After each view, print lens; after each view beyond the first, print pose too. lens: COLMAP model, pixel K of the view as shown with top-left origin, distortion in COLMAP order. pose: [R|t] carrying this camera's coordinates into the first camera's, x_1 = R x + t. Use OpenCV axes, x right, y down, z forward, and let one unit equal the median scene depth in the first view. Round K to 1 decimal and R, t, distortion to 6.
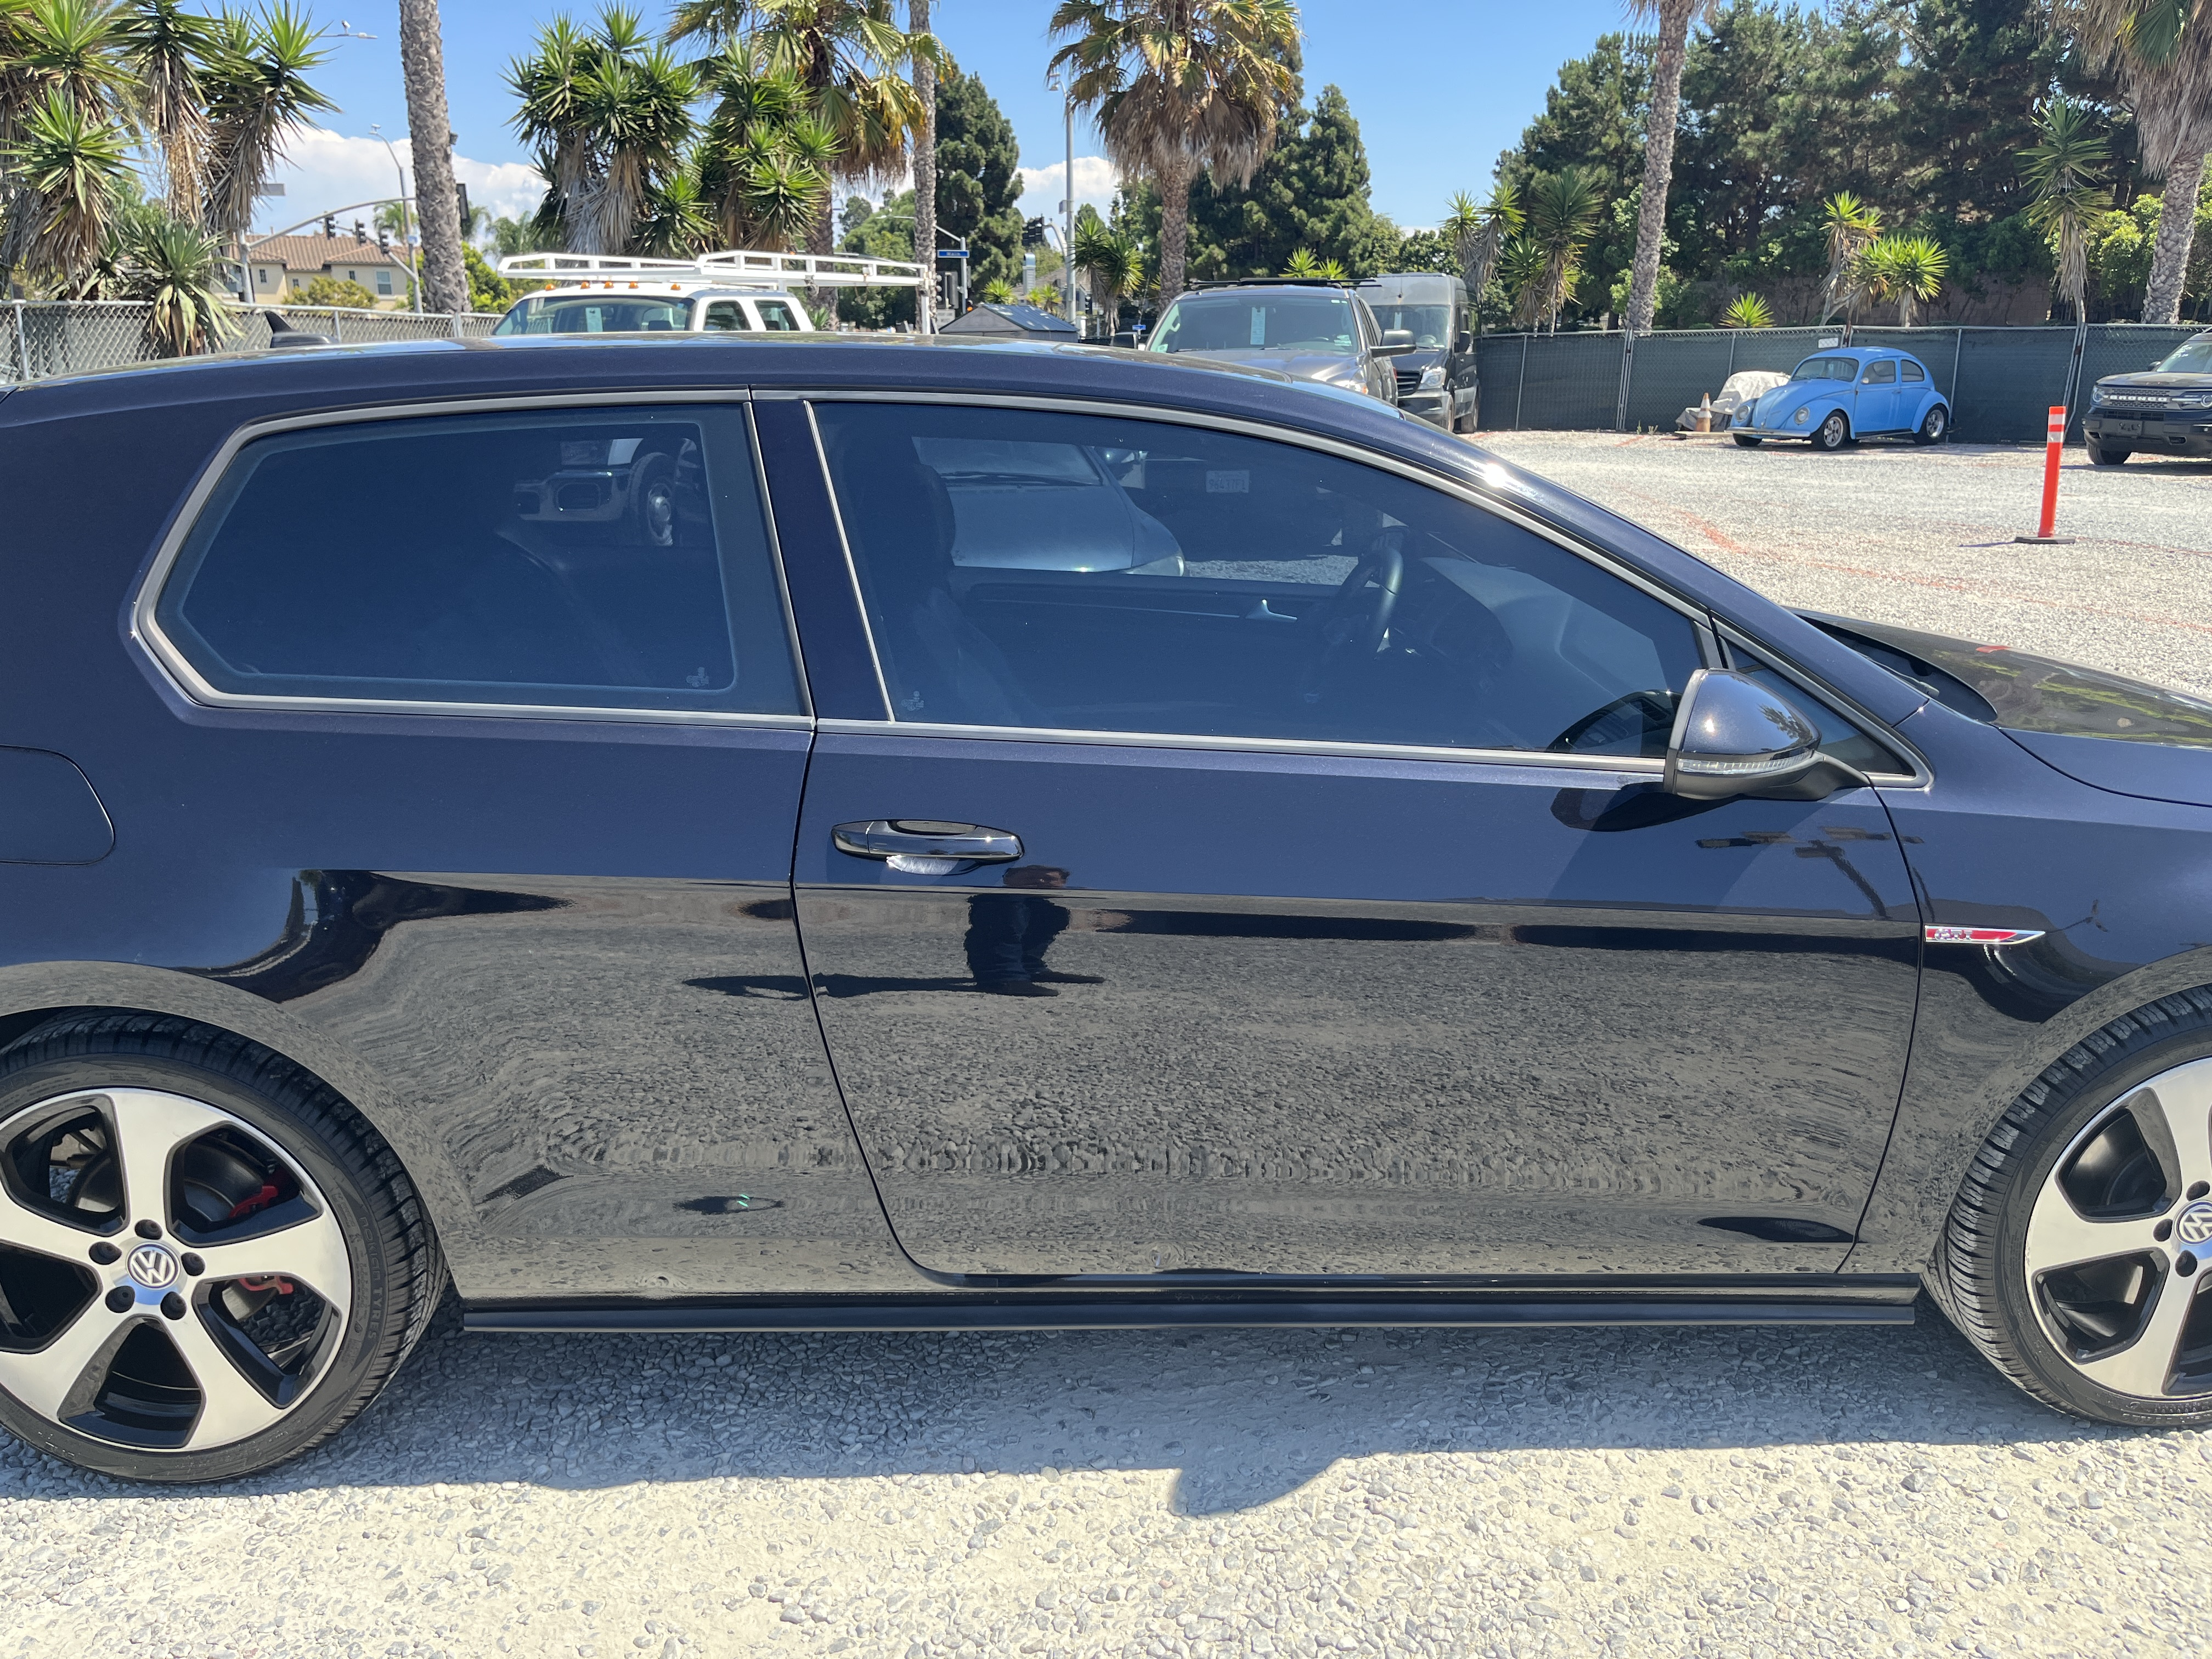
lens RADIAL K [[1680.9, 0, 1106.0], [0, 1680.9, 829.5], [0, 0, 1]] dist [0.082774, -0.142373]
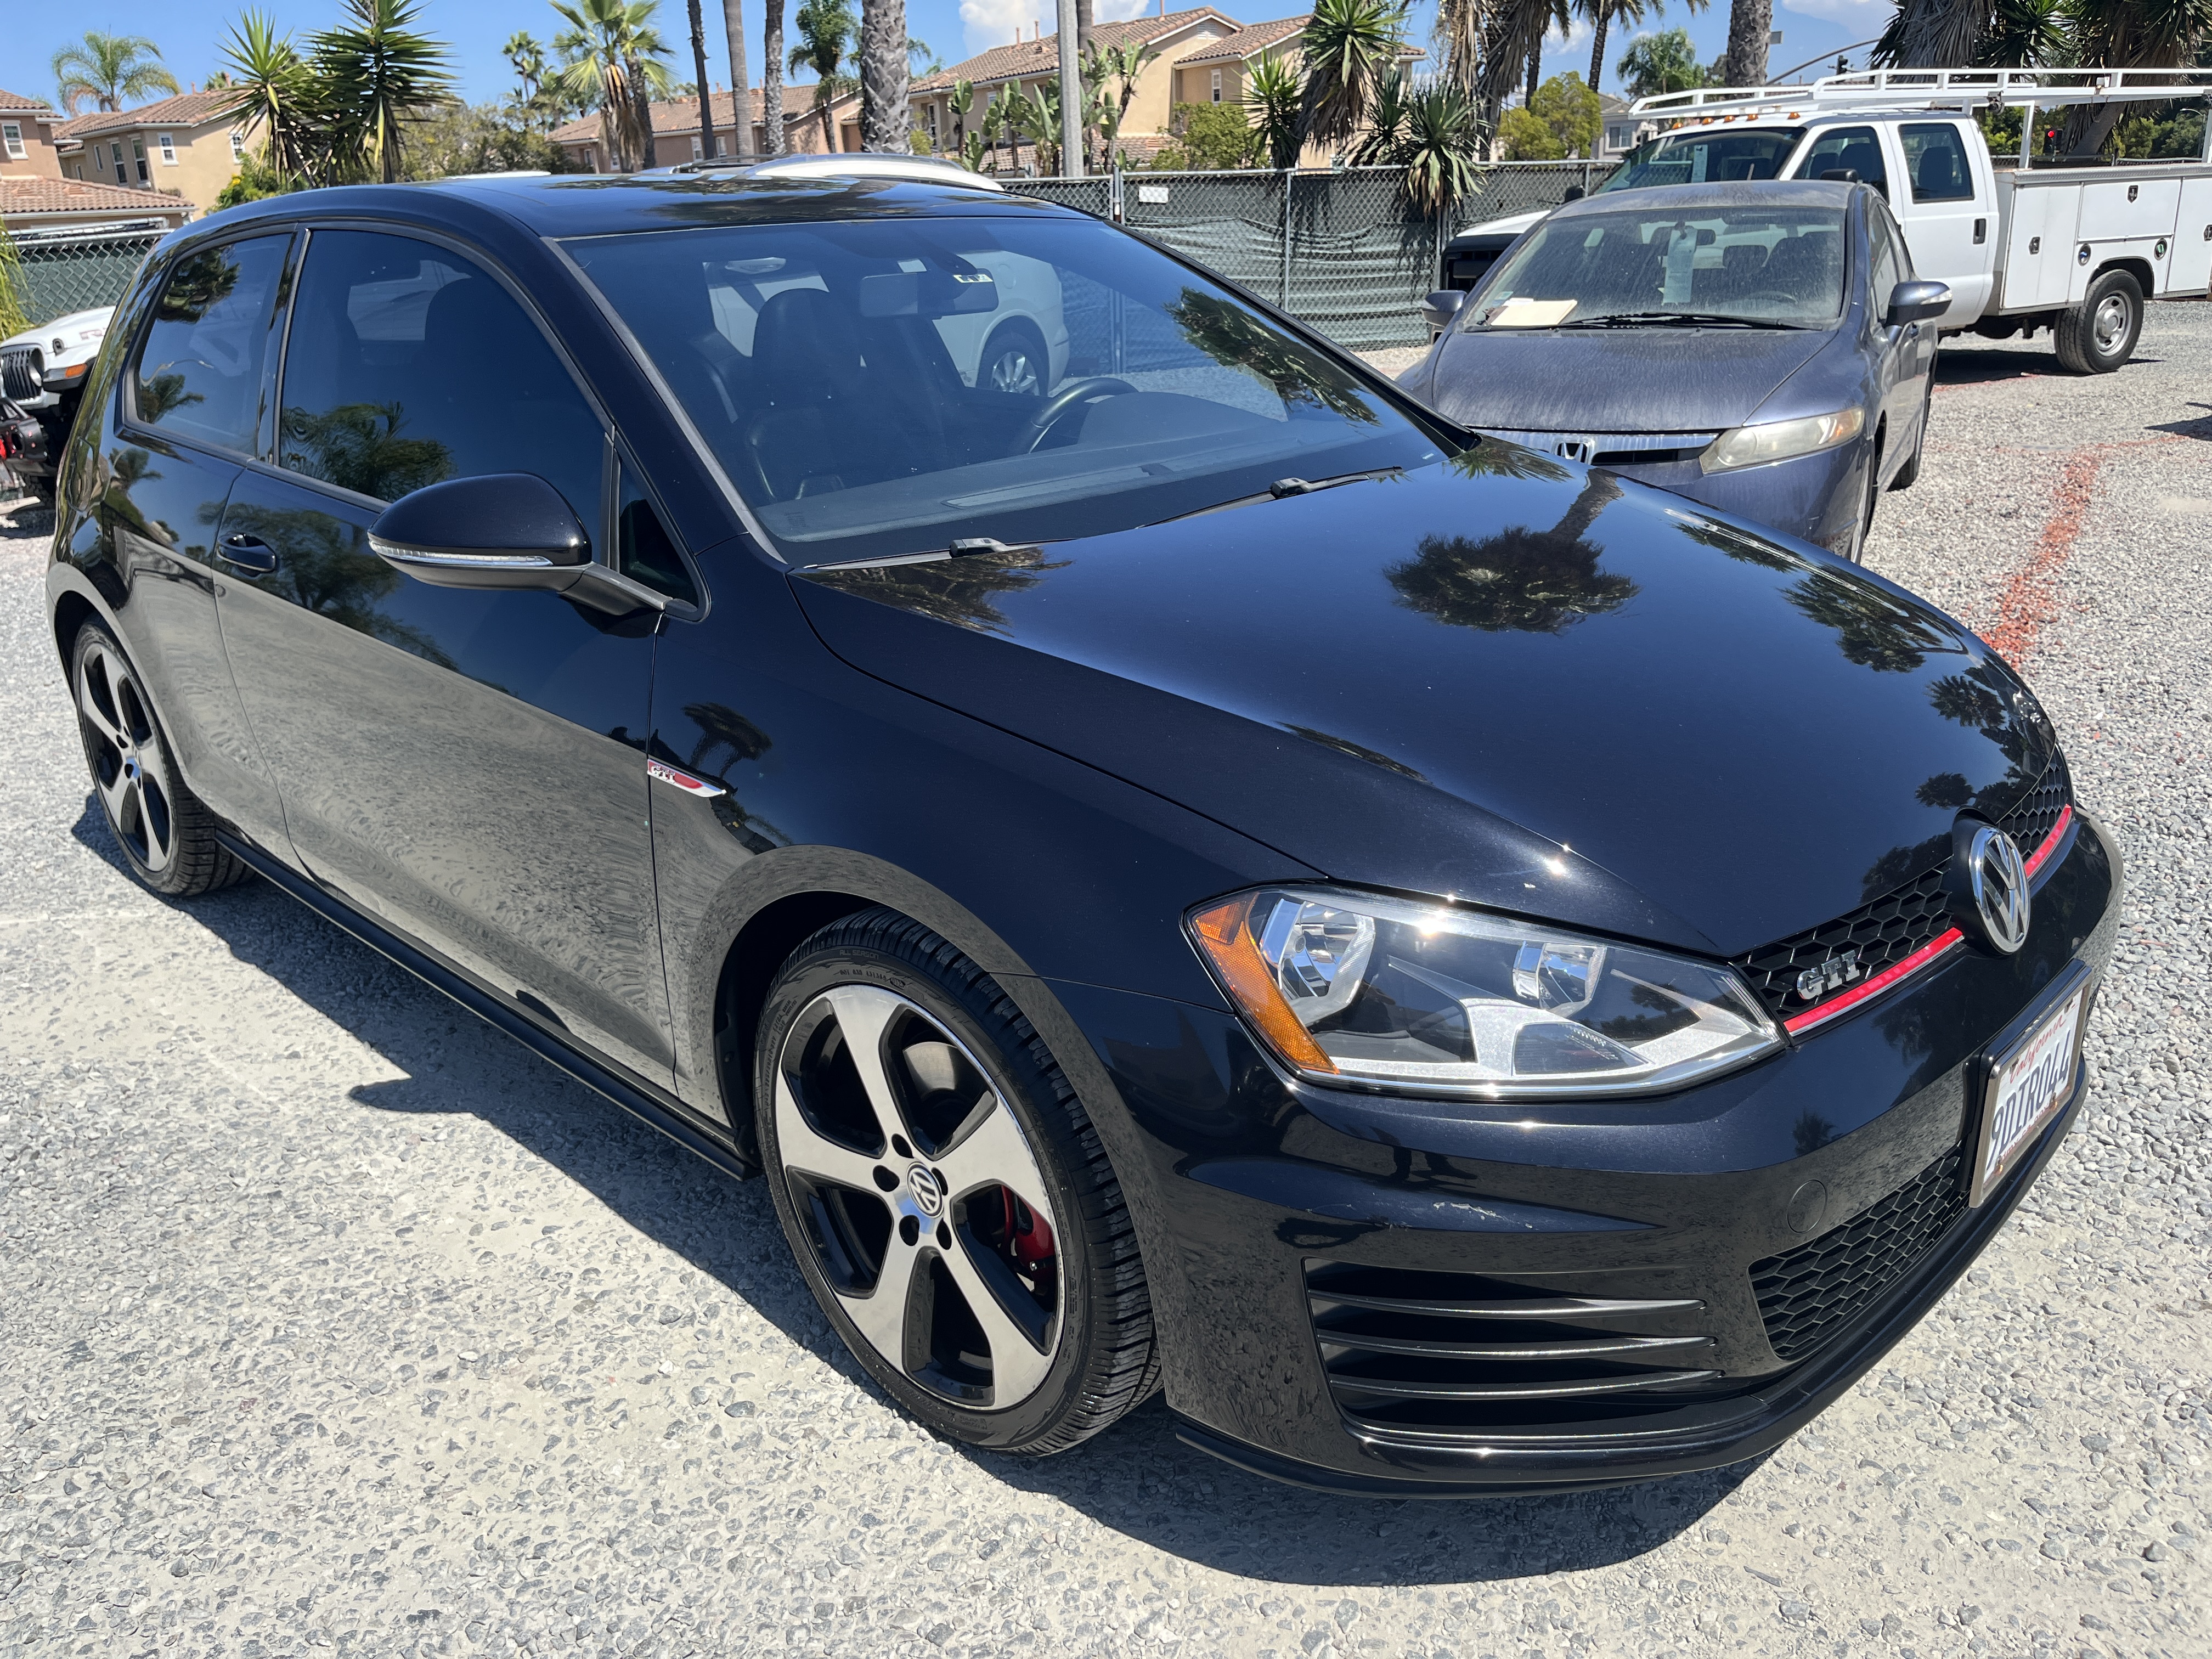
lens RADIAL K [[1680.9, 0, 1106.0], [0, 1680.9, 829.5], [0, 0, 1]] dist [0.082774, -0.142373]
pose [[0.675318, 0.218201, -0.704509, 0.233124], [-0.162190, 0.975786, 0.146751, -0.014336], [0.719472, 0.015161, 0.694356, 0.090267]]
